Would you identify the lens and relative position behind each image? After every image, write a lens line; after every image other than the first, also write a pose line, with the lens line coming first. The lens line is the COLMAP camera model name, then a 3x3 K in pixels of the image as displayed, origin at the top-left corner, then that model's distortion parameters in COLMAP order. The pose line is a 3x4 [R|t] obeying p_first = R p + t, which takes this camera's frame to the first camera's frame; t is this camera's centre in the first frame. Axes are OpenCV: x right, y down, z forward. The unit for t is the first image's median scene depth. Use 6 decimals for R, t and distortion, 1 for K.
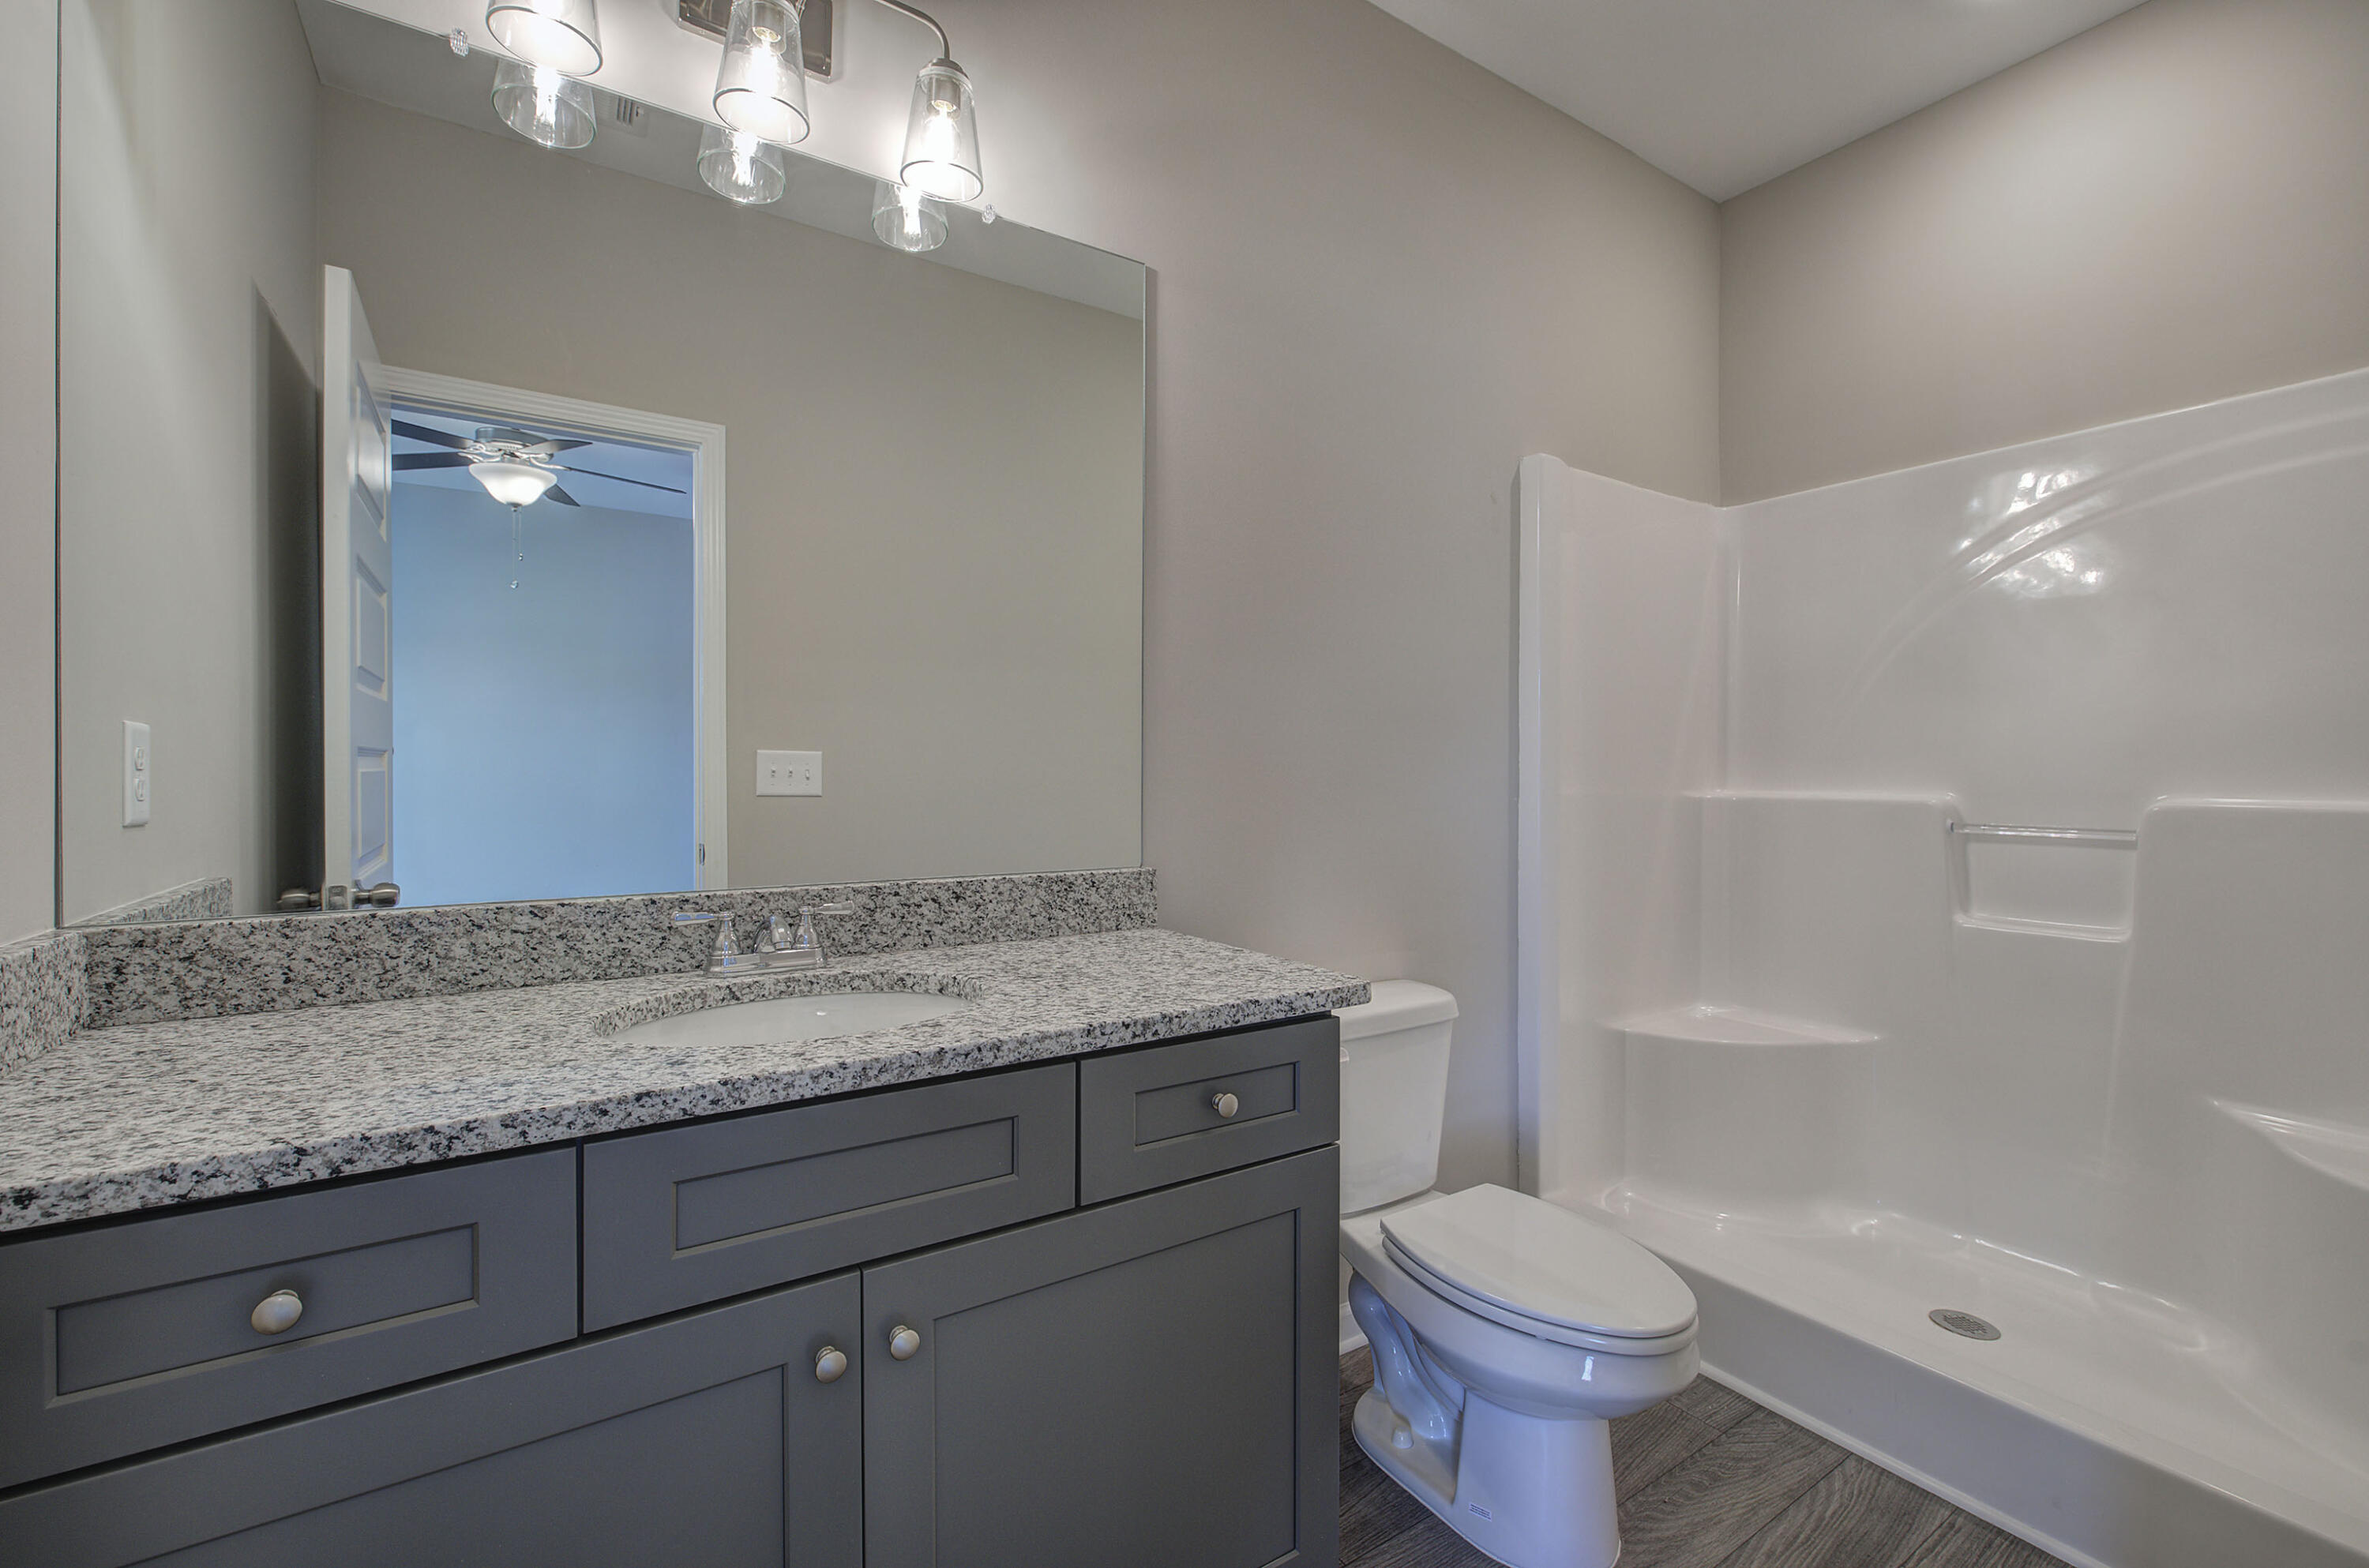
lens RADIAL K [[1002.7, 0, 1193.8], [0, 1002.7, 783.8], [0, 0, 1]] dist [-0.005798, 0.001335]
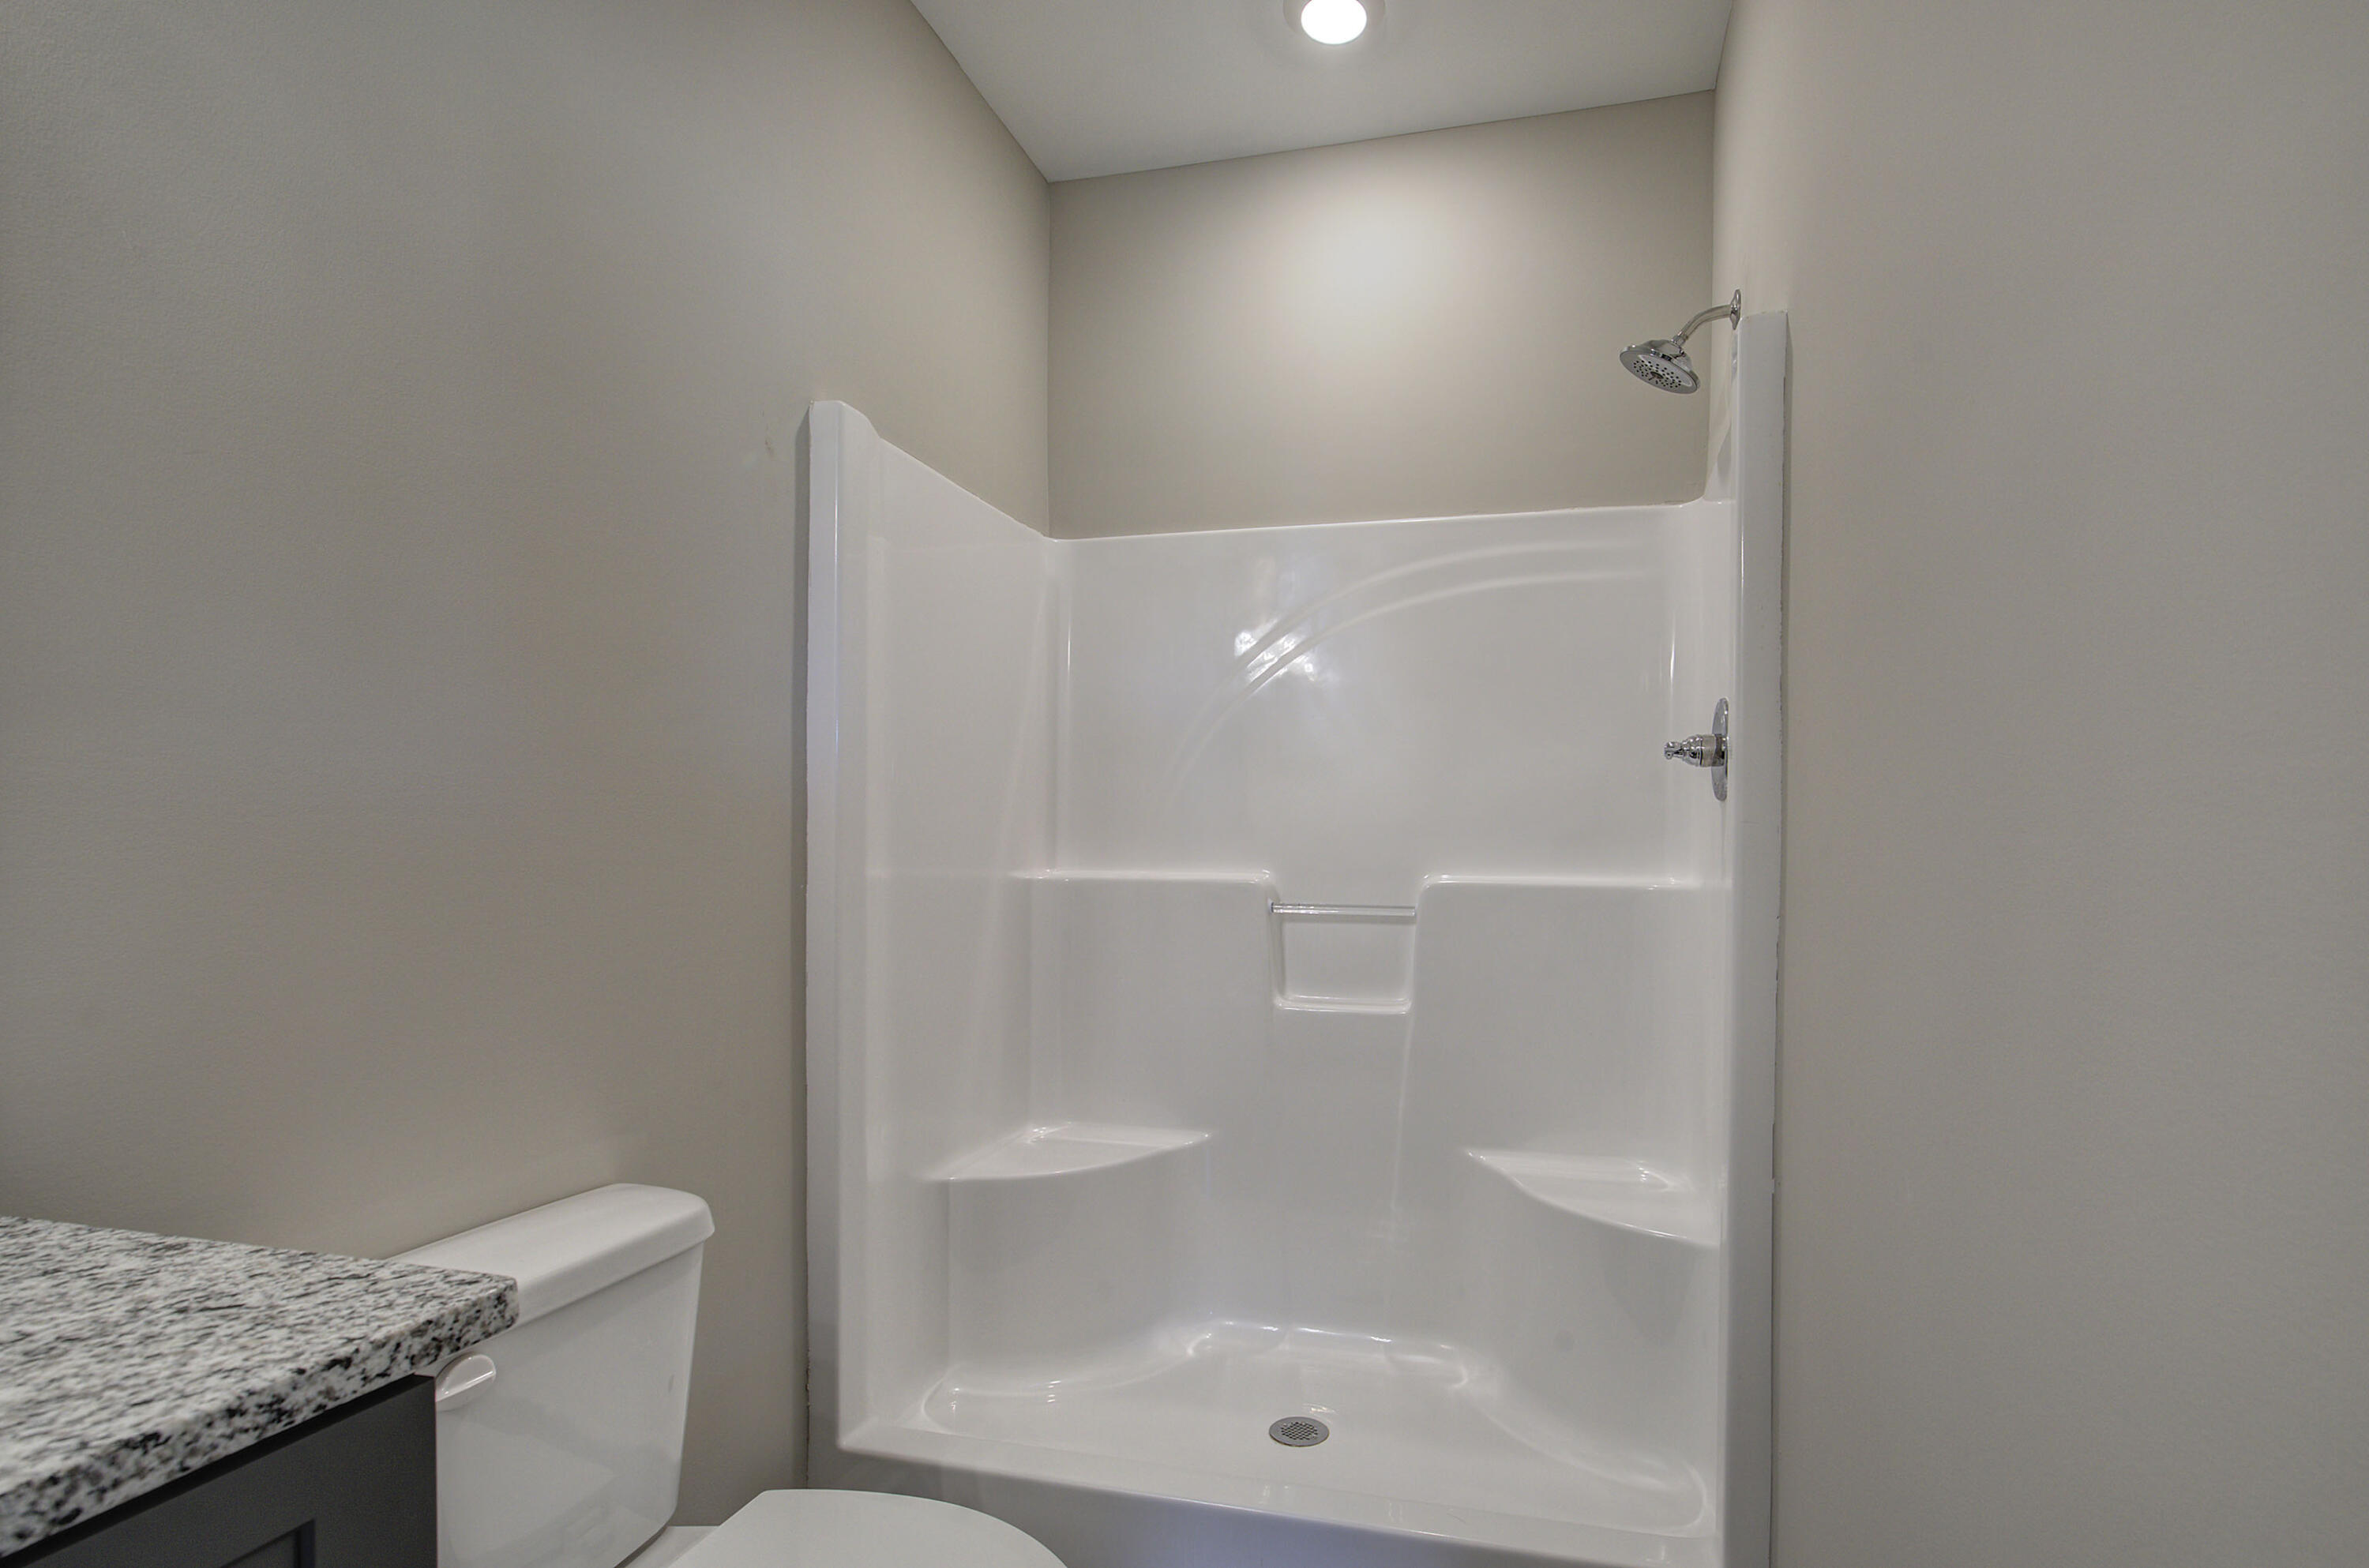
lens RADIAL K [[1002.7, 0, 1248.2], [0, 1002.7, 859.6], [0, 0, 1]] dist [-0.005798, 0.001335]
pose [[0.732143, -0.002396, 0.681147, 0.080350], [0.000818, 0.999996, 0.002638, -0.005409], [-0.681151, -0.001374, 0.732142, 0.306135]]
